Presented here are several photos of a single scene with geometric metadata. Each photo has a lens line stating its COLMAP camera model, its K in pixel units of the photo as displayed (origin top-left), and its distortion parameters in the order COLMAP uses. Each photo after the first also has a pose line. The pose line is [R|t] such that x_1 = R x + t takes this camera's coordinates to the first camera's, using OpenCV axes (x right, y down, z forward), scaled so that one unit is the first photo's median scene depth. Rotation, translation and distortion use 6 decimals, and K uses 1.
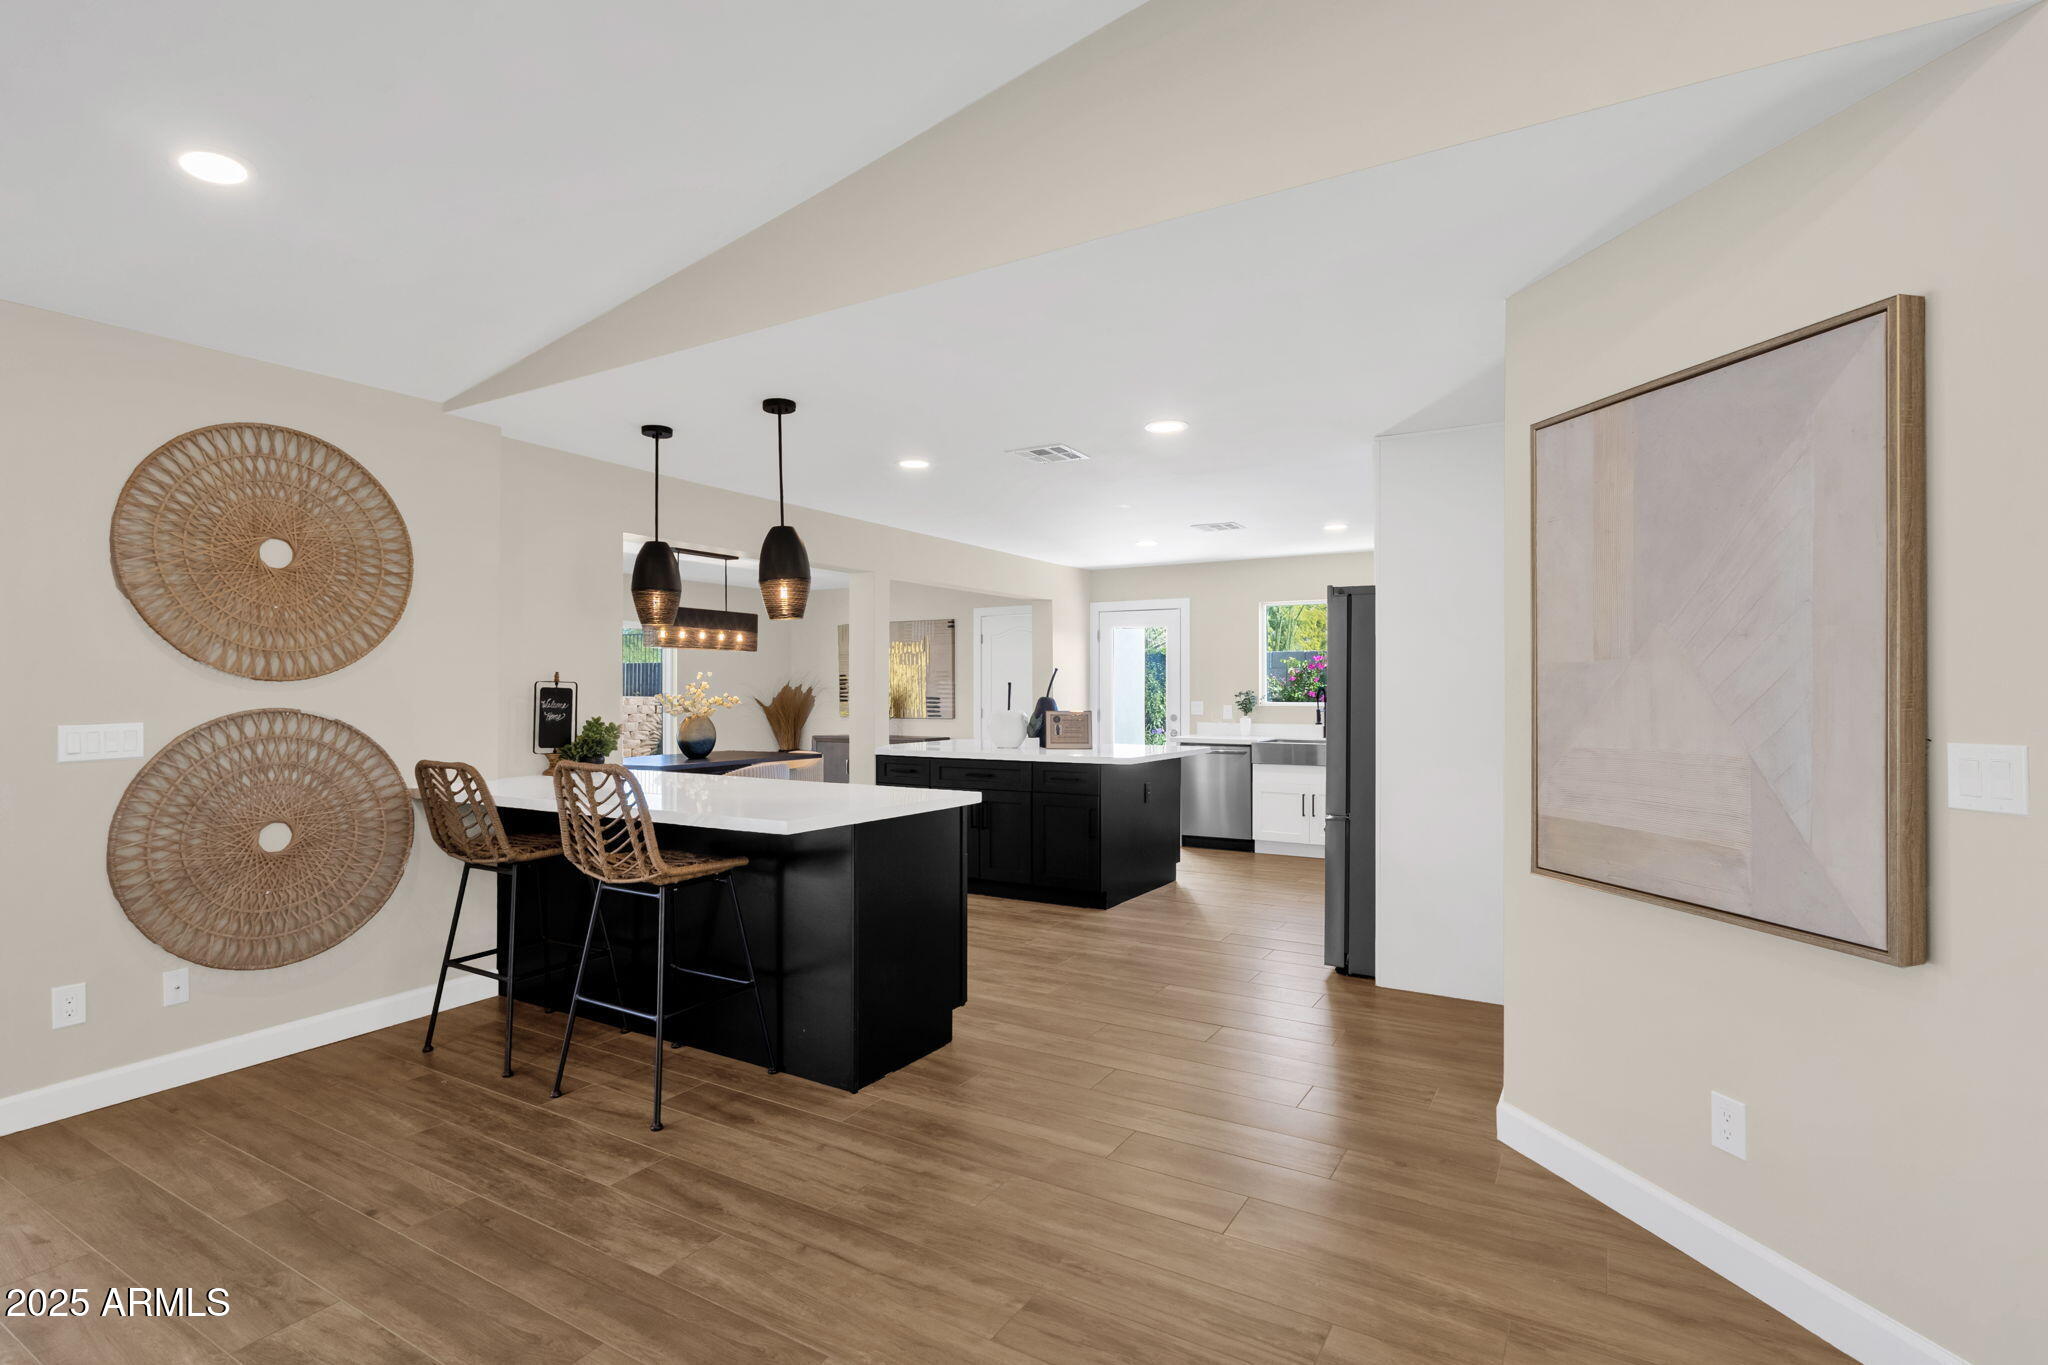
lens RADIAL K [[1016.5, 0, 1024.0], [0, 1016.5, 682.5], [0, 0, 1]] dist [-0.002056, -0.000515]
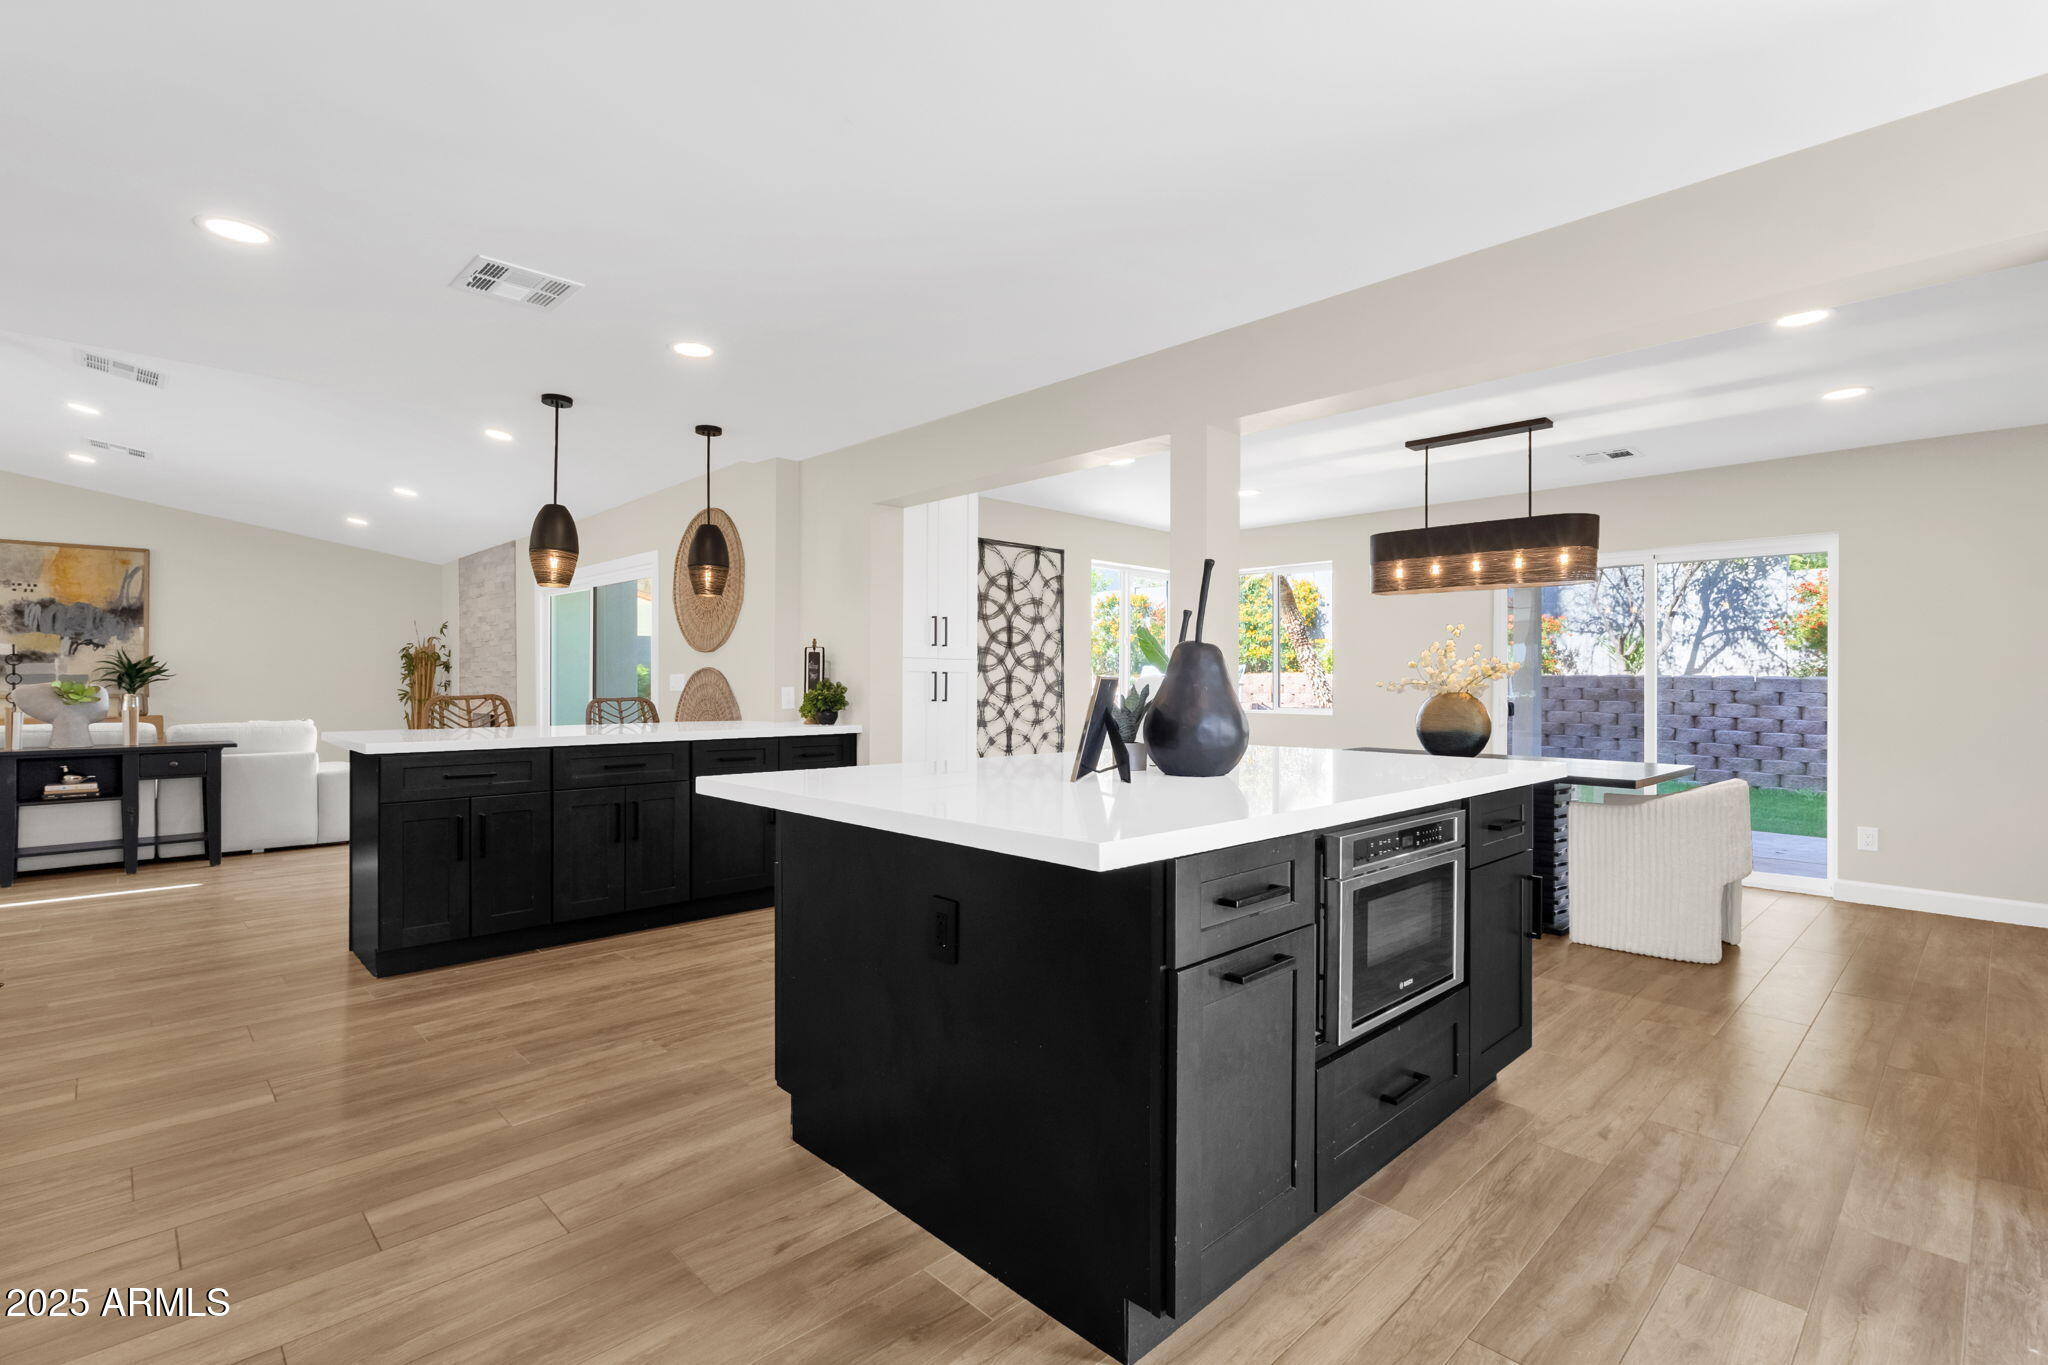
lens RADIAL K [[941.9, 0, 1024.0], [0, 941.9, 682.5], [0, 0, 1]] dist [0.036429, -0.000047]
pose [[-0.269007, 0.005994, -0.963120, 0.570361], [-0.000370, 0.999980, 0.006327, 0.034690], [0.963138, 0.002058, -0.268999, 1.552383]]
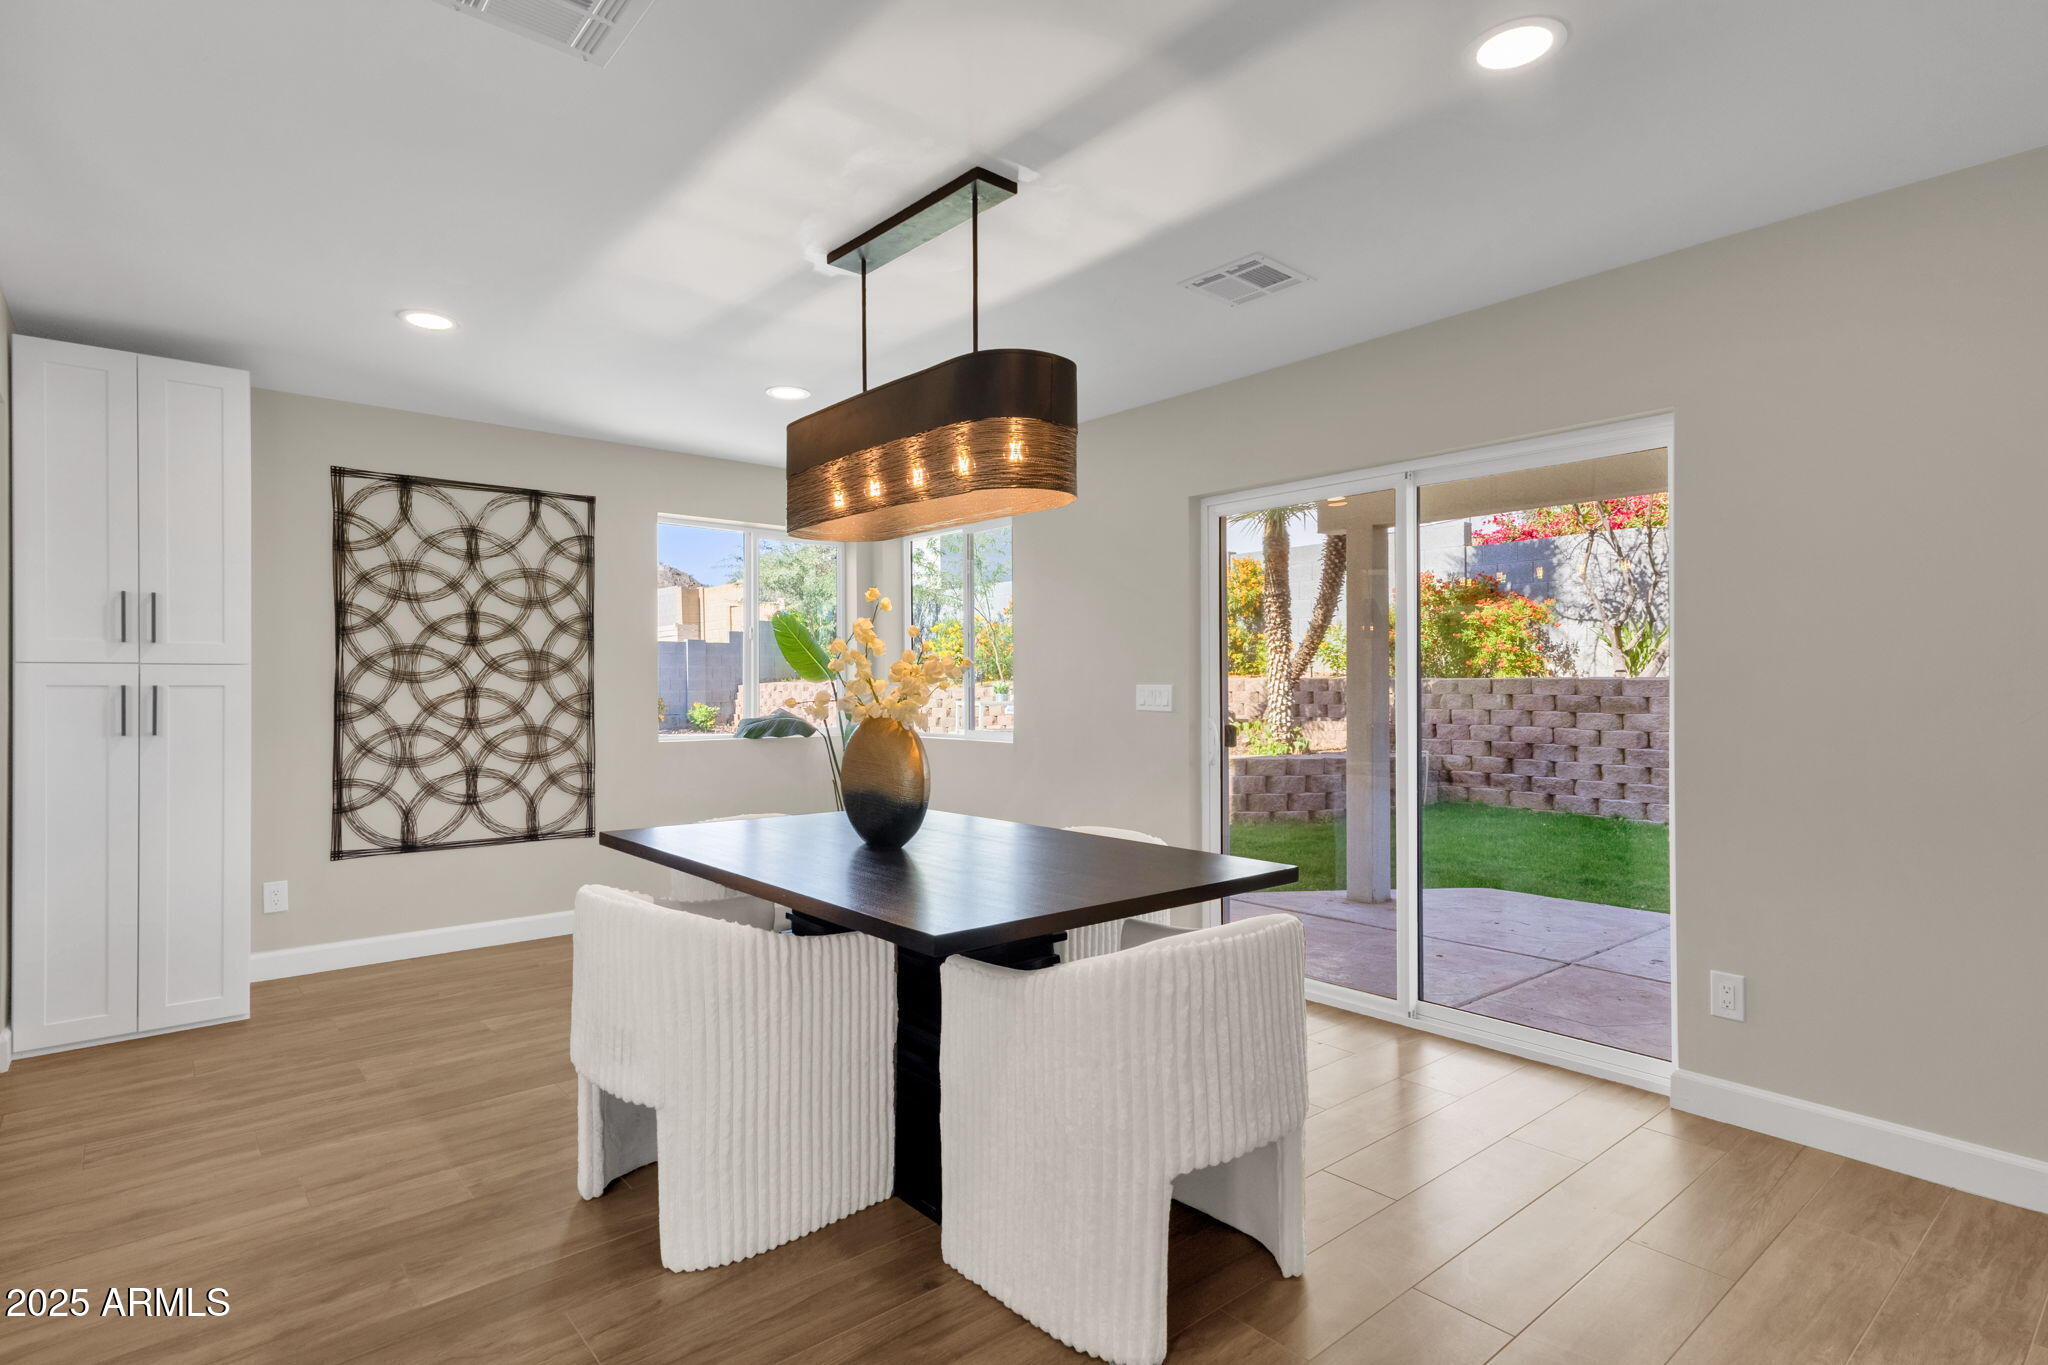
lens RADIAL K [[1016.5, 0, 1024.0], [0, 1016.5, 682.5], [0, 0, 1]] dist [-0.002056, -0.000515]
pose [[-0.346678, 0.002368, -0.937981, 0.469937], [0.007354, 0.999973, -0.000193, 0.034363], [0.937955, -0.006965, -0.346686, 1.626454]]
